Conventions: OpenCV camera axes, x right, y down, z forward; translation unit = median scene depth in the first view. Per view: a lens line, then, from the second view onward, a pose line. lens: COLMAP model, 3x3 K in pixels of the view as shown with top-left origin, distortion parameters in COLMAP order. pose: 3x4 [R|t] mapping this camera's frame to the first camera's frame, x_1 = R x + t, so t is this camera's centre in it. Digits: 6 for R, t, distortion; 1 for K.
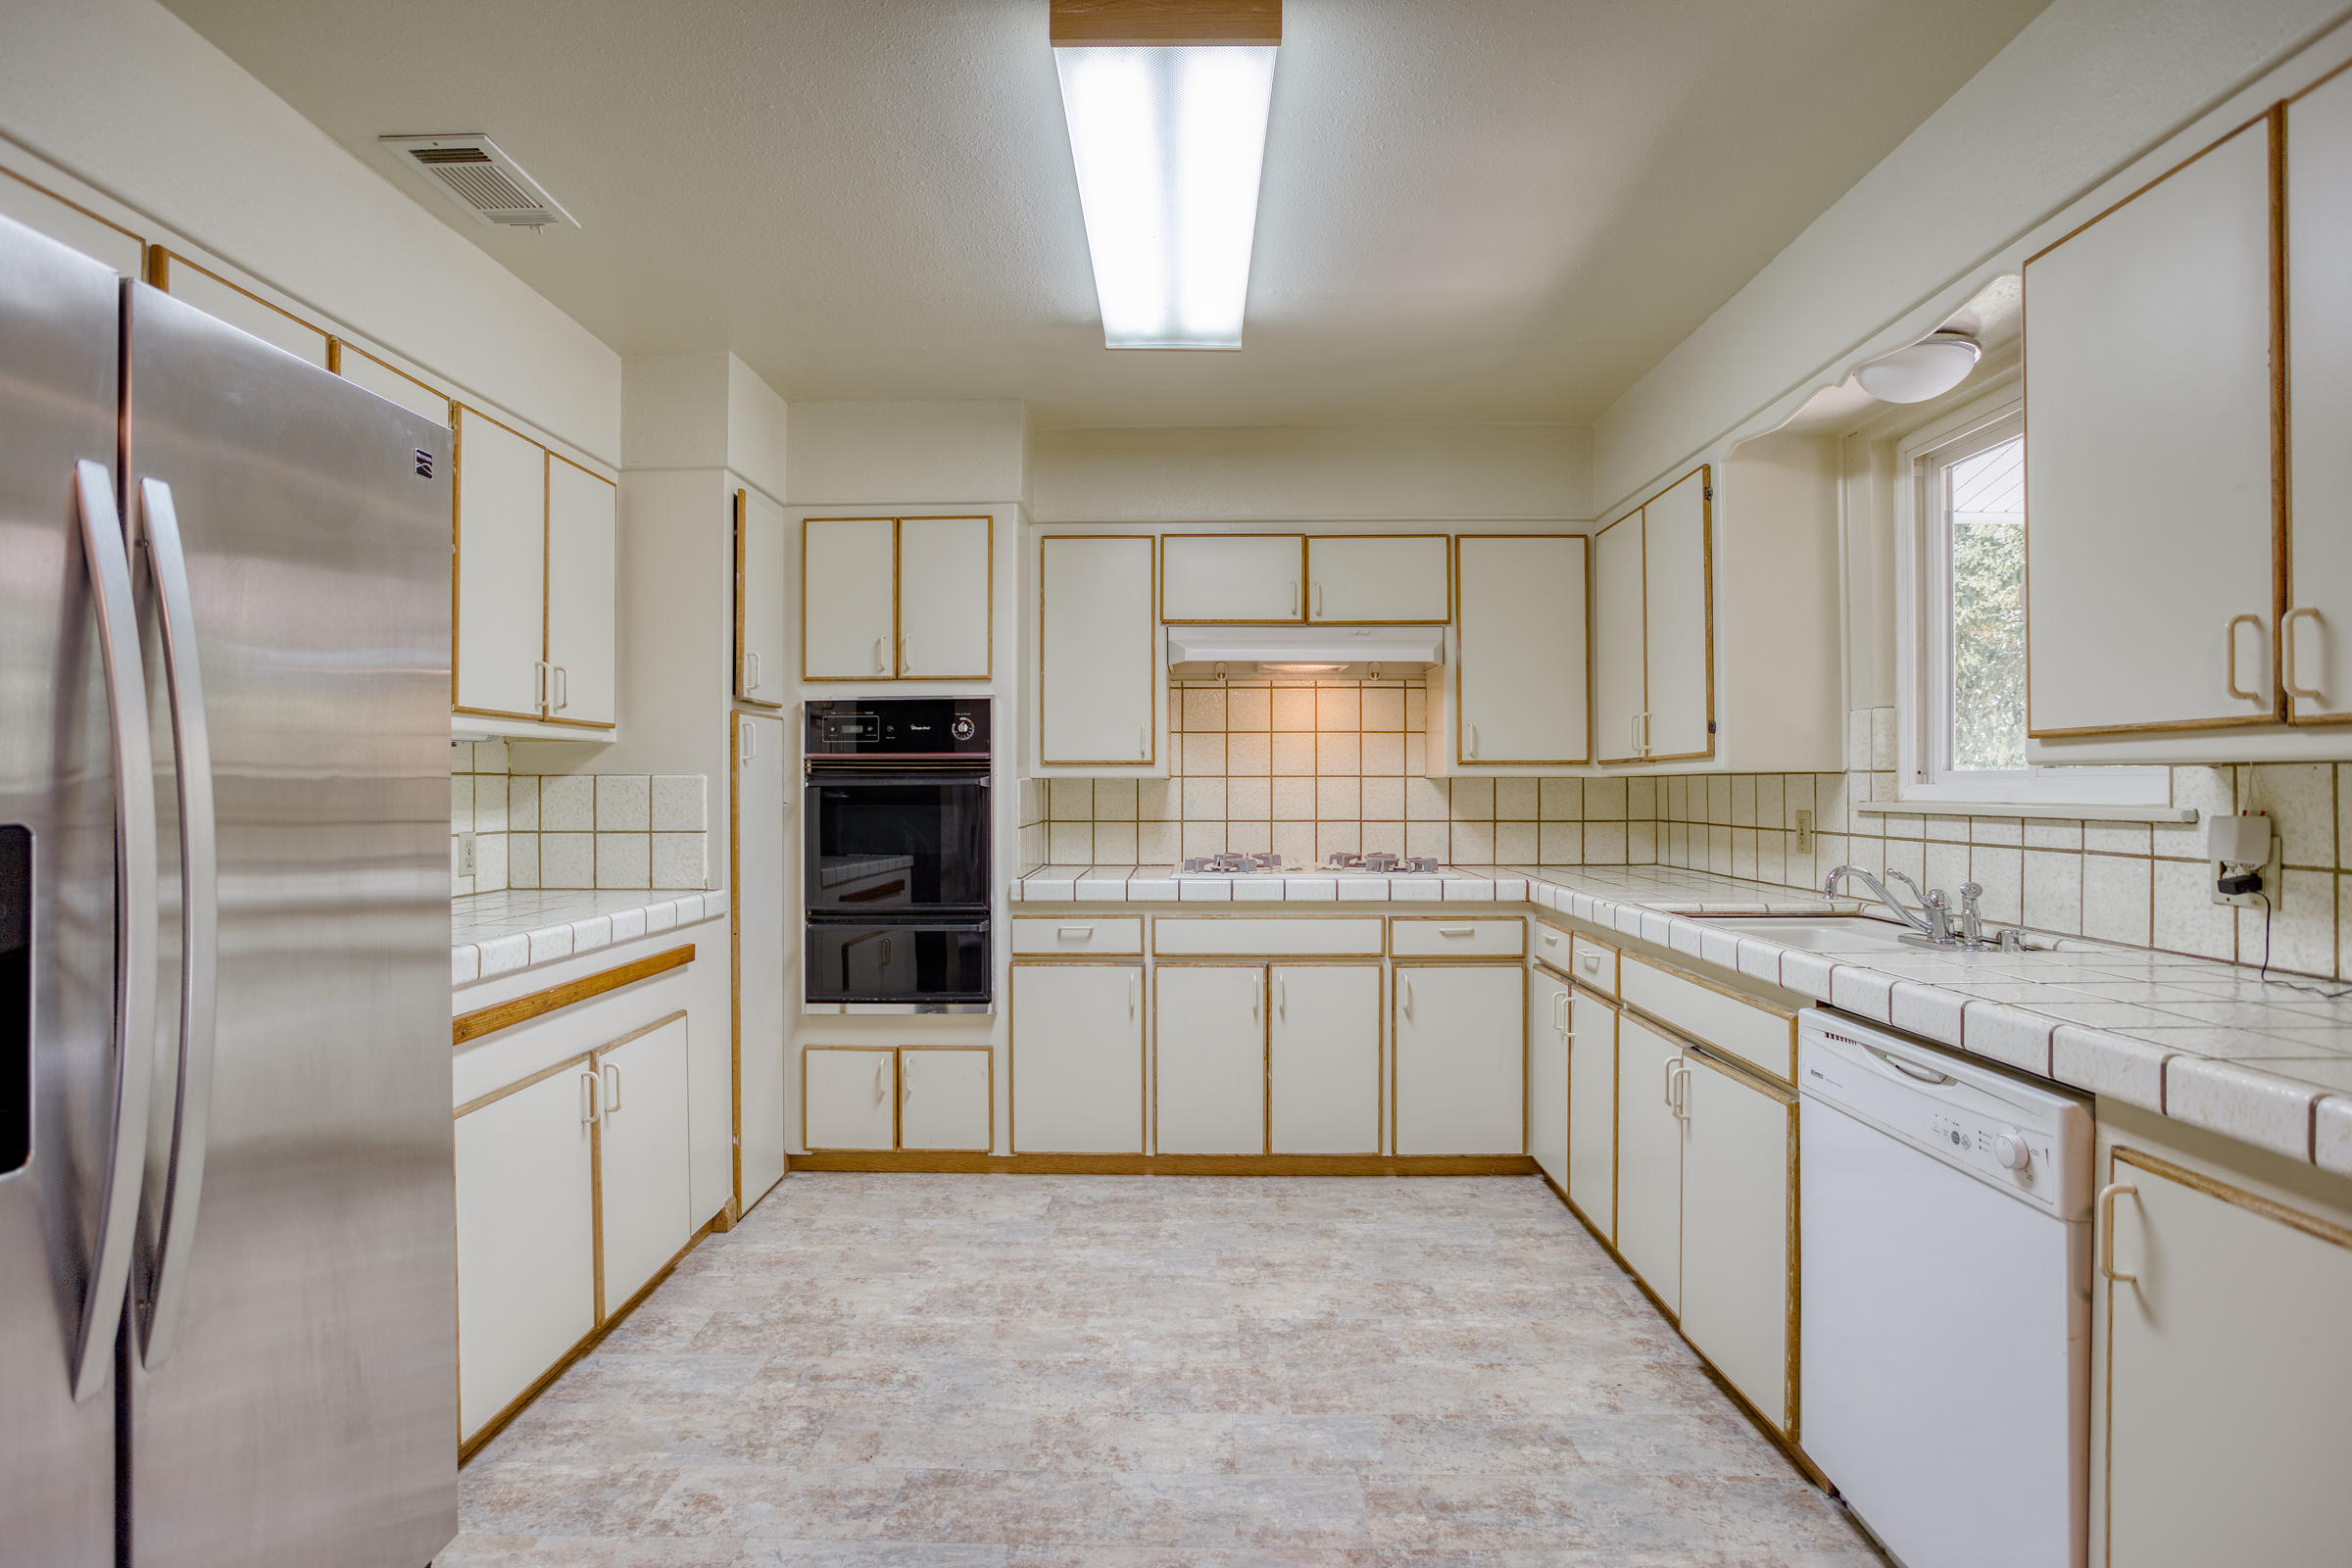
lens RADIAL K [[1171.8, 0, 1164.0], [0, 1171.8, 787.2], [0, 0, 1]] dist [-0.055390, 0.029416]
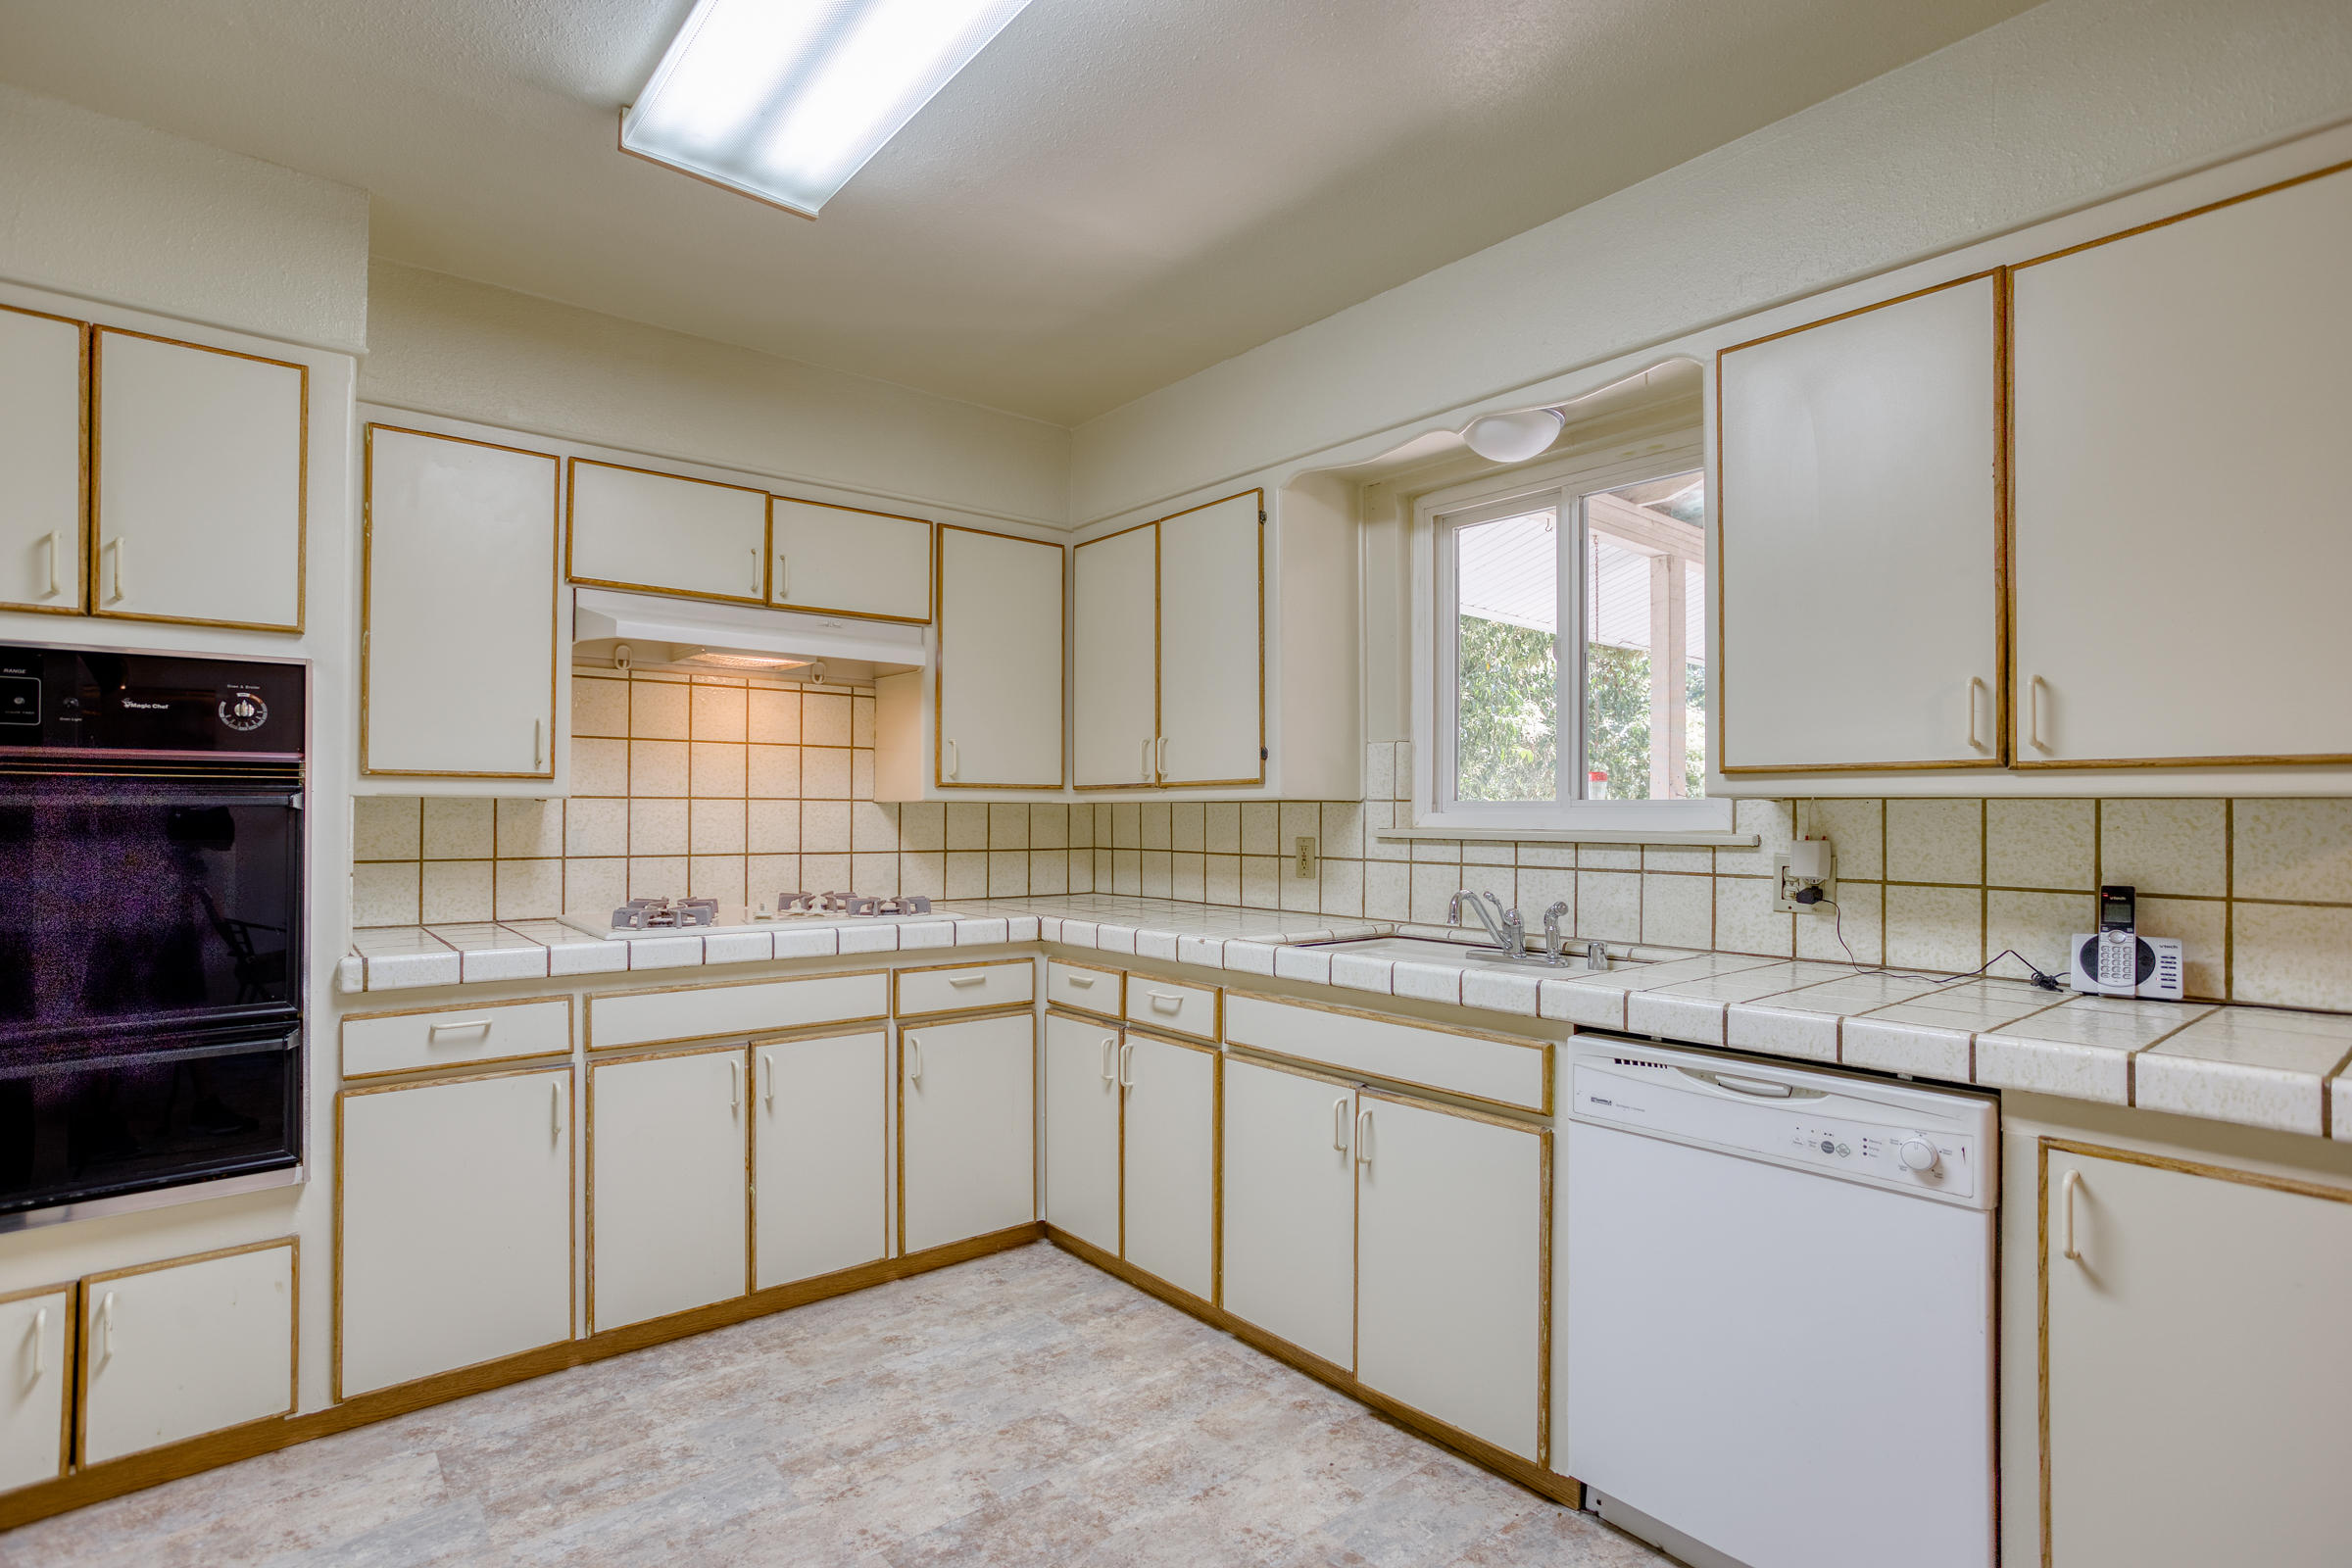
lens RADIAL K [[1153.9, 0, 1169.8], [0, 1153.9, 806.7], [0, 0, 1]] dist [-0.058021, 0.042747]
pose [[0.753697, 0.007893, 0.657175, -0.205126], [-0.004793, 0.999967, -0.006513, -0.000007], [-0.657205, 0.001759, 0.753710, 0.270411]]
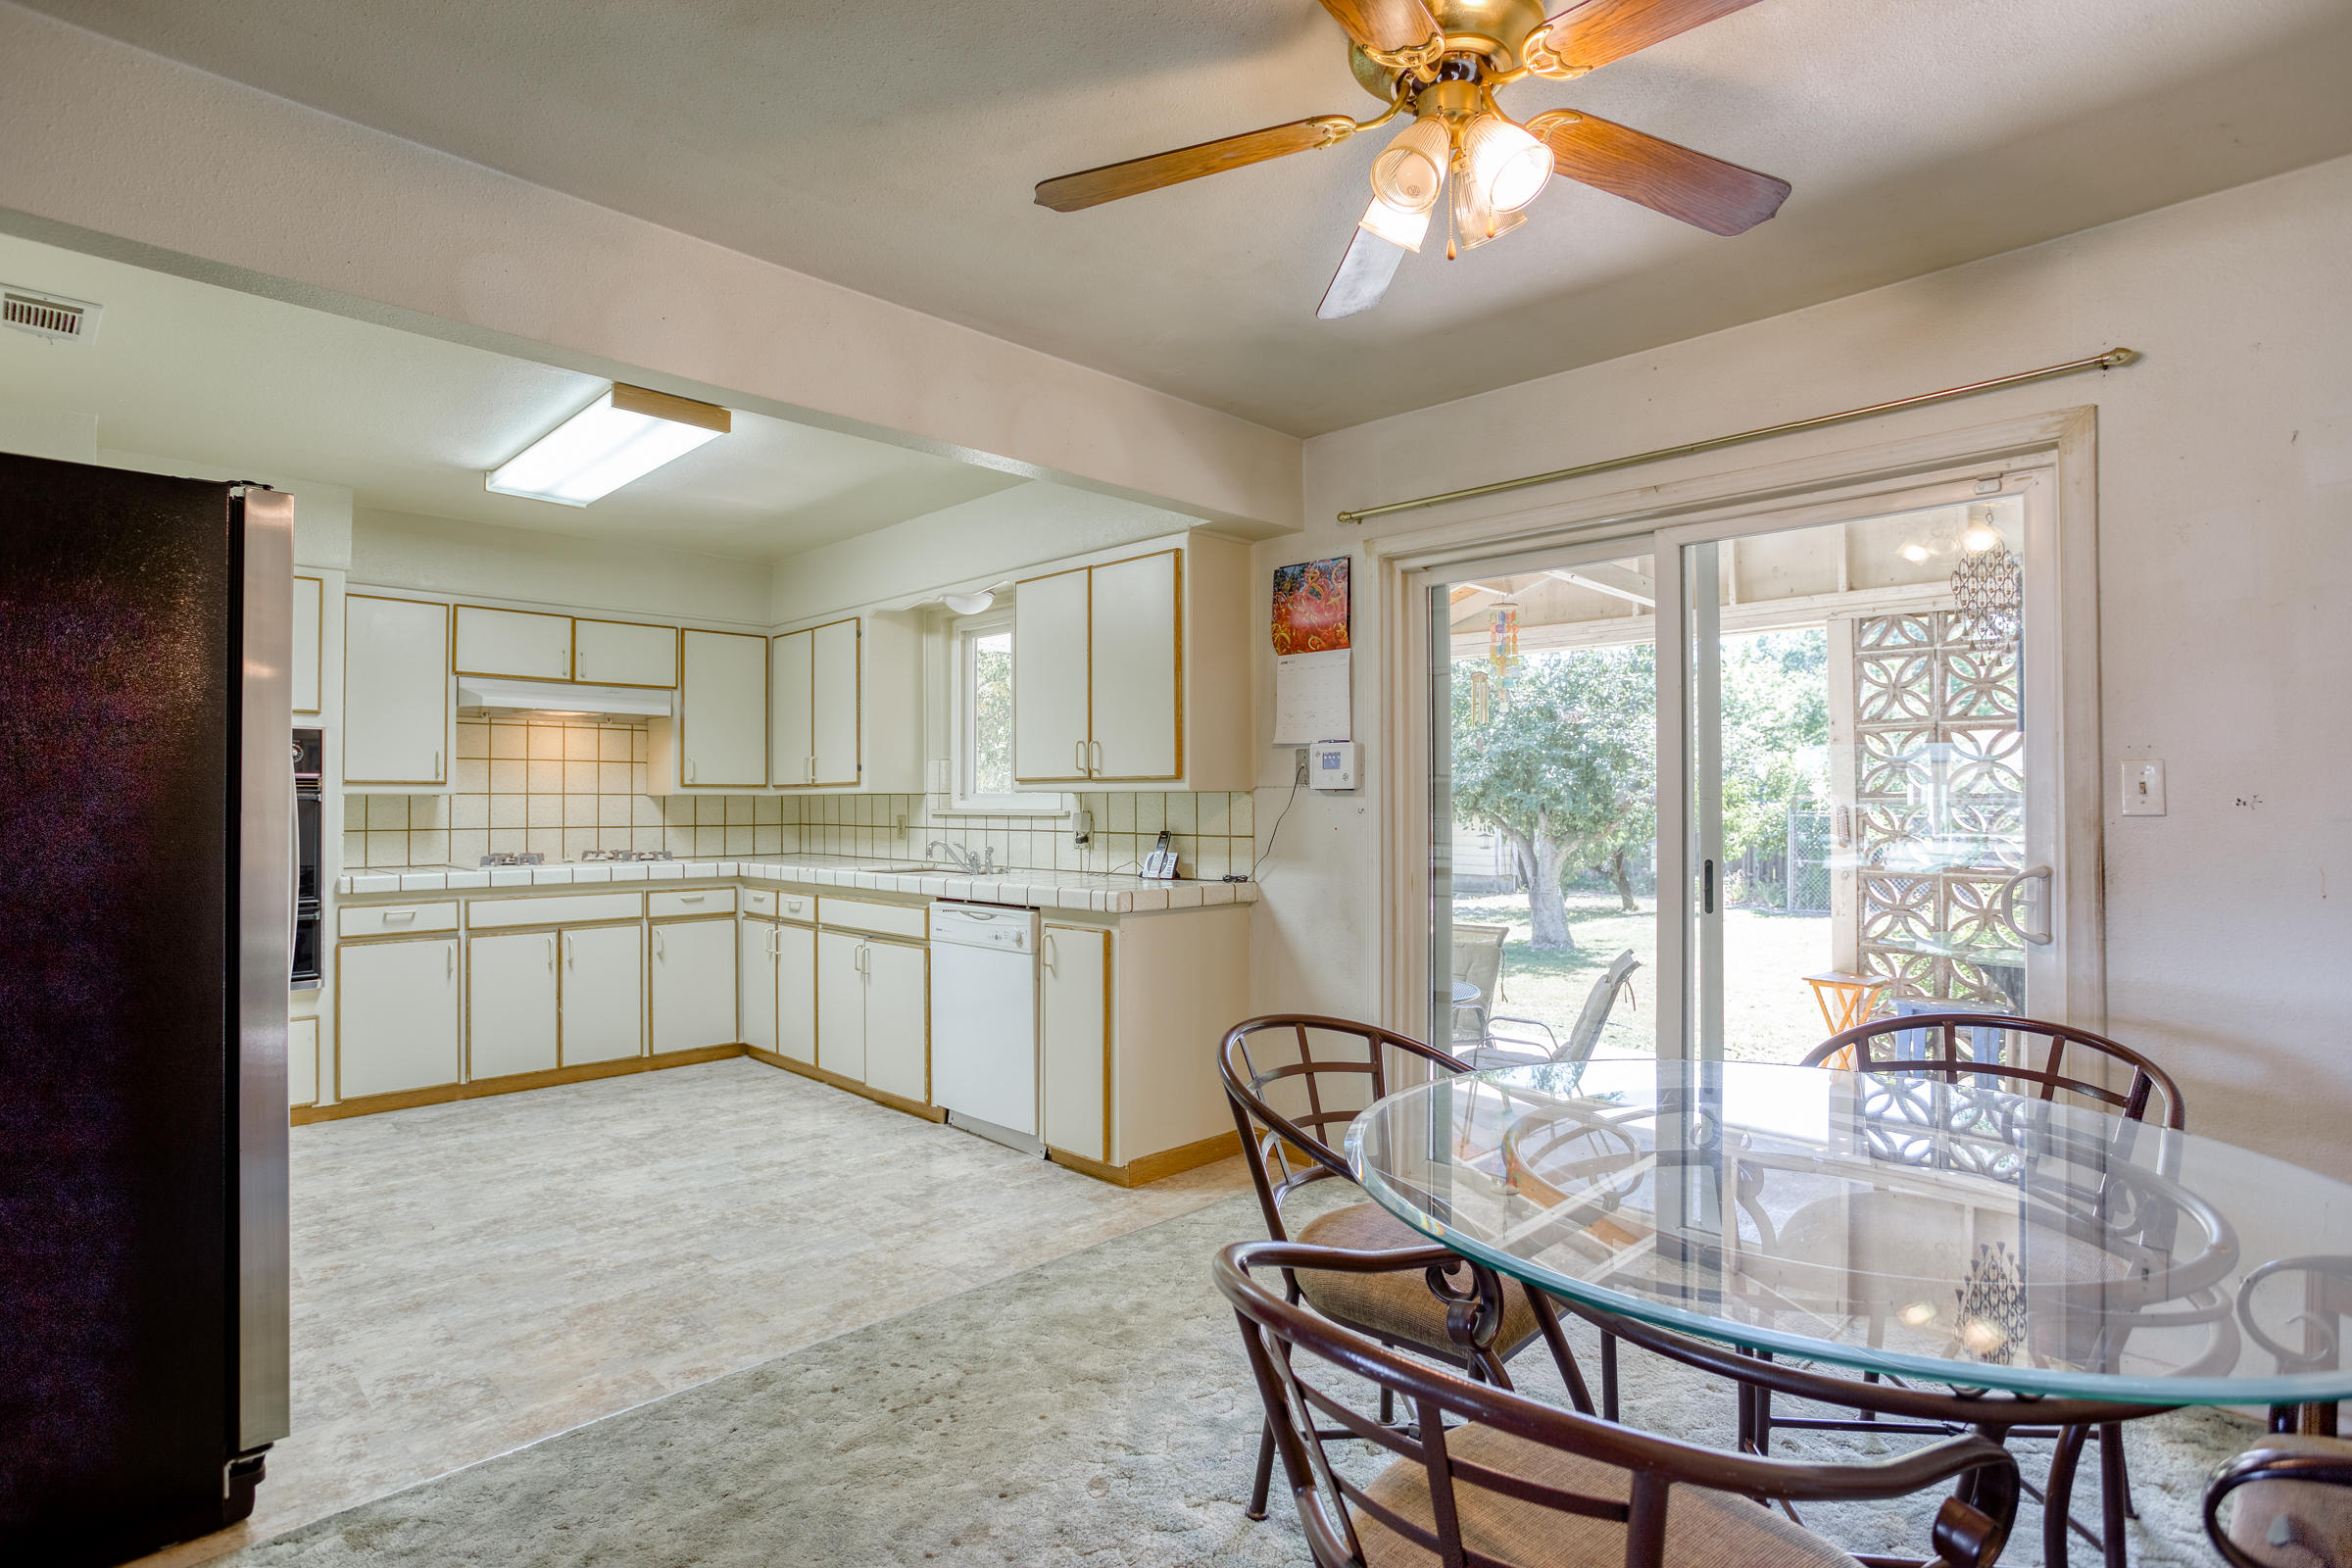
lens RADIAL K [[1171.8, 0, 1164.0], [0, 1171.8, 787.2], [0, 0, 1]] dist [-0.055390, 0.029416]
pose [[0.692230, 0.009574, 0.721614, -0.423968], [0.000717, 0.999902, -0.013954, 0.002214], [-0.721677, 0.010177, 0.692155, -0.488906]]
